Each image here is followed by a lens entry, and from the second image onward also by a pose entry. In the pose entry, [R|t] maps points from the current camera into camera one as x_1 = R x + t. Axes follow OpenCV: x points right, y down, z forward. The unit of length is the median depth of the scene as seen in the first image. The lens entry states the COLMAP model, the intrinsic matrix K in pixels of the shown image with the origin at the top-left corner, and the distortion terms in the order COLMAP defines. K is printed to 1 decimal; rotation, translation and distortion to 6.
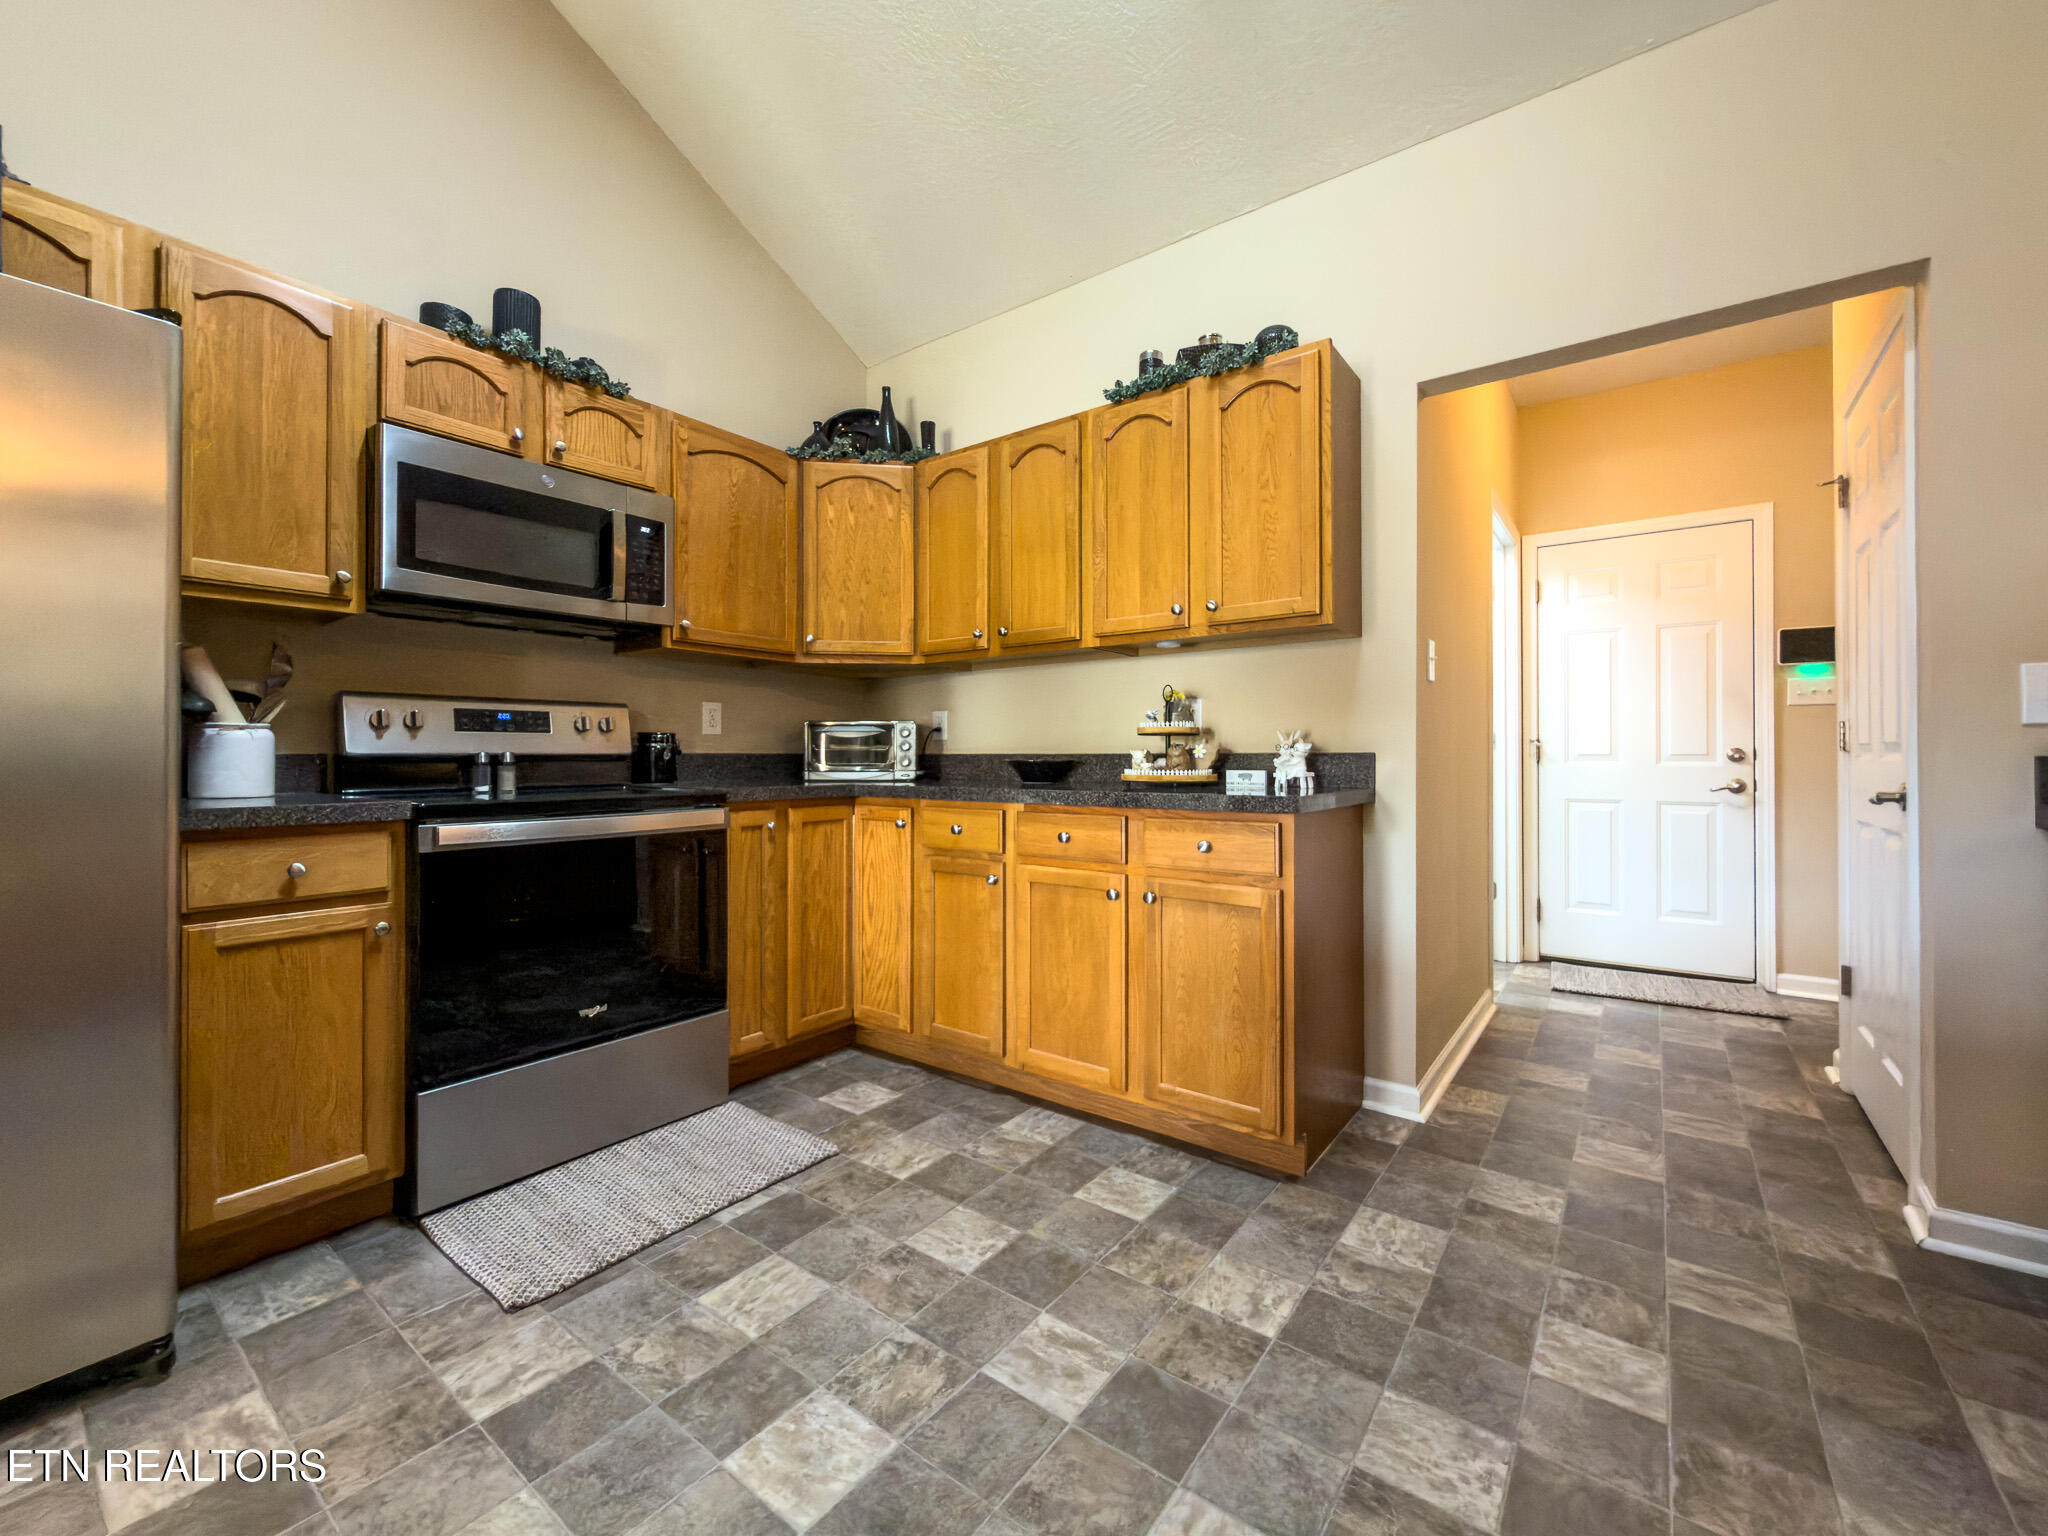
lens RADIAL K [[836.6, 0, 1024.1], [0, 836.6, 750.6], [0, 0, 1]] dist [0.000987, -0.000076]
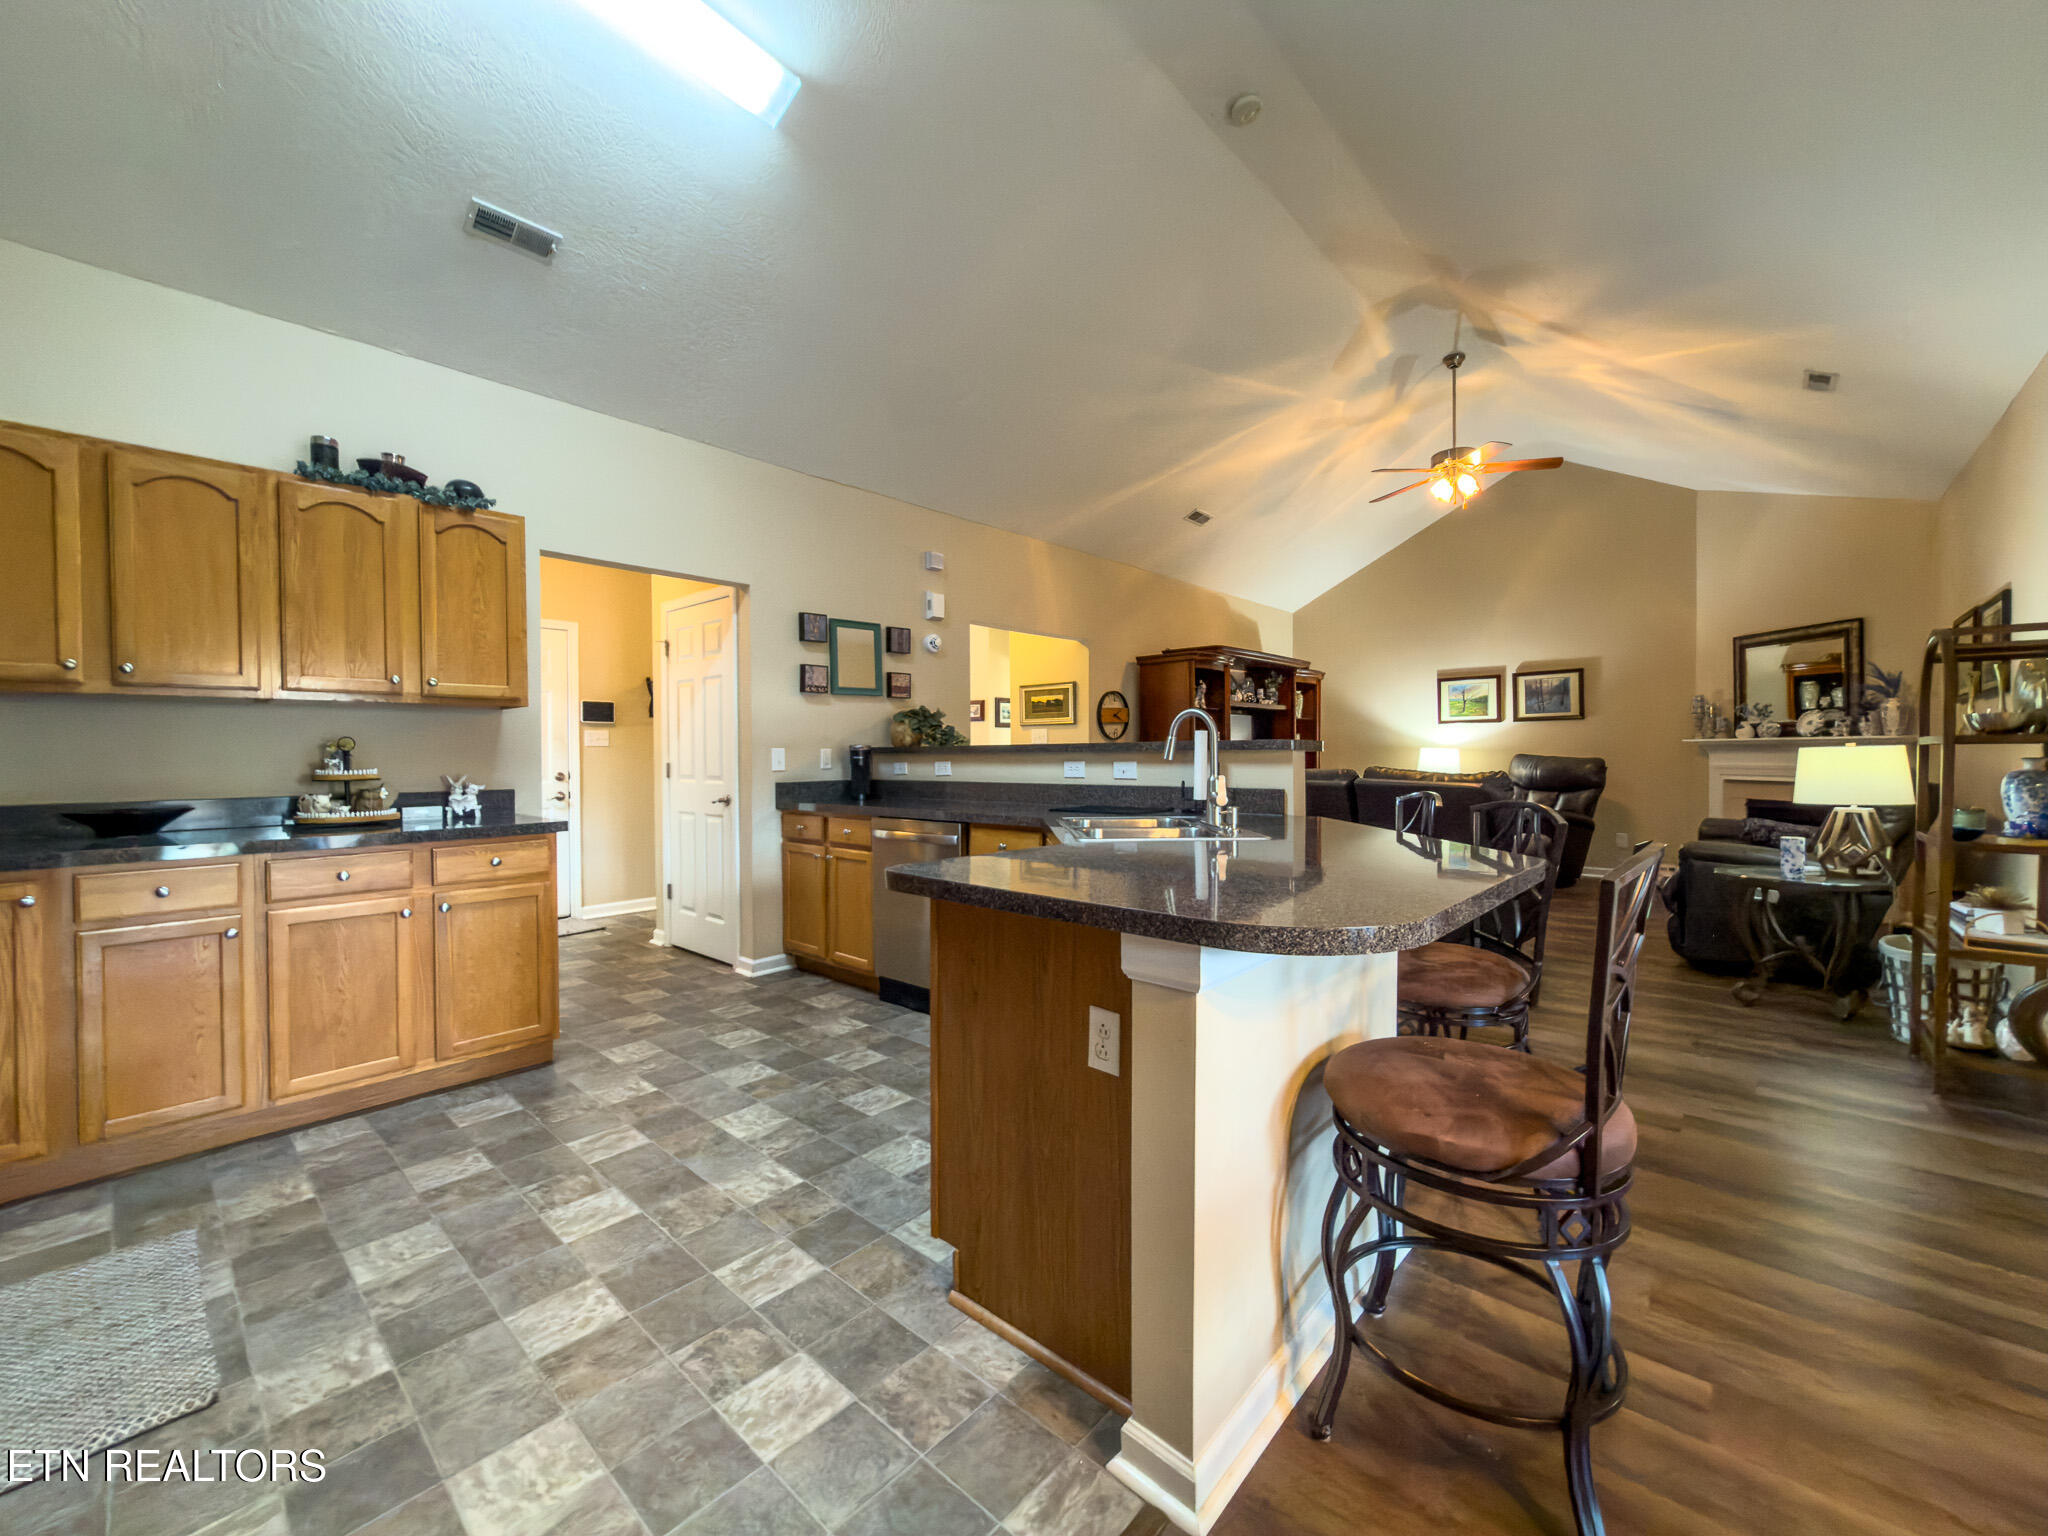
lens RADIAL K [[817.3, 0, 1024.8], [0, 817.3, 763.2], [0, 0, 1]] dist [-0.000583, 0.000284]
pose [[0.086435, -0.013635, 0.996164, -0.958934], [-0.001777, 0.999903, 0.013841, -0.066375], [-0.996256, -0.002967, 0.086402, -0.025376]]
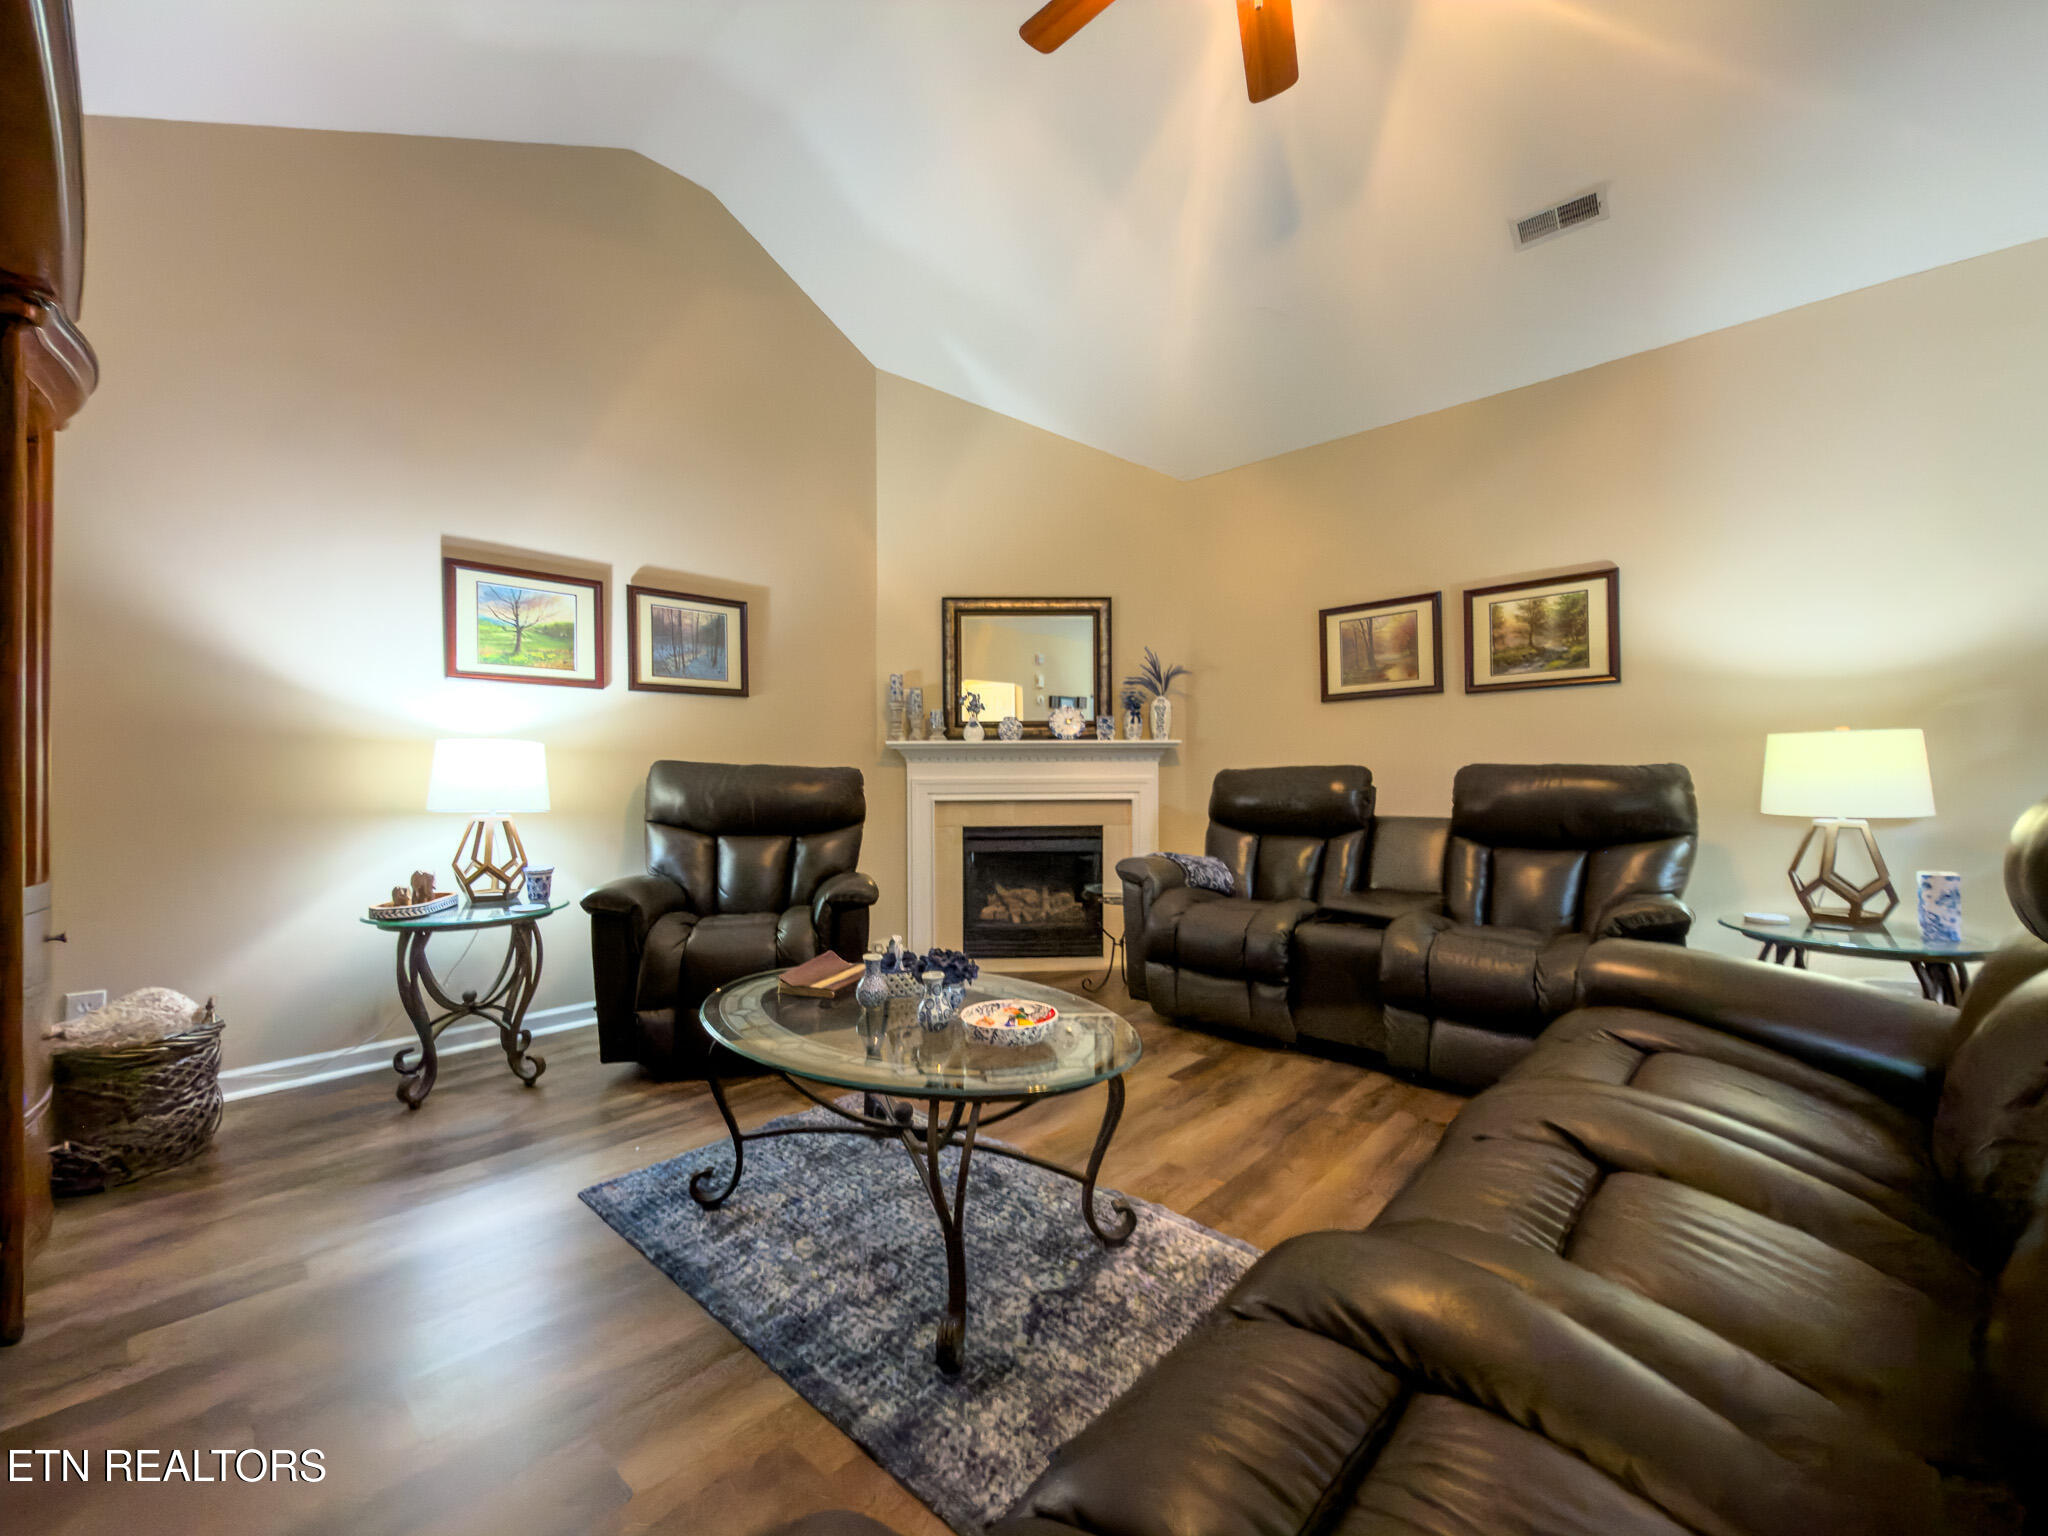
lens RADIAL K [[816.1, 0, 1024.3], [0, 816.1, 772.1], [0, 0, 1]] dist [0.000817, -0.000028]
pose [[-0.995277, 0.005712, 0.096911, 1.632122], [0.004570, 0.999918, -0.011996, -0.018756], [-0.096972, -0.011496, -0.995221, -0.275669]]
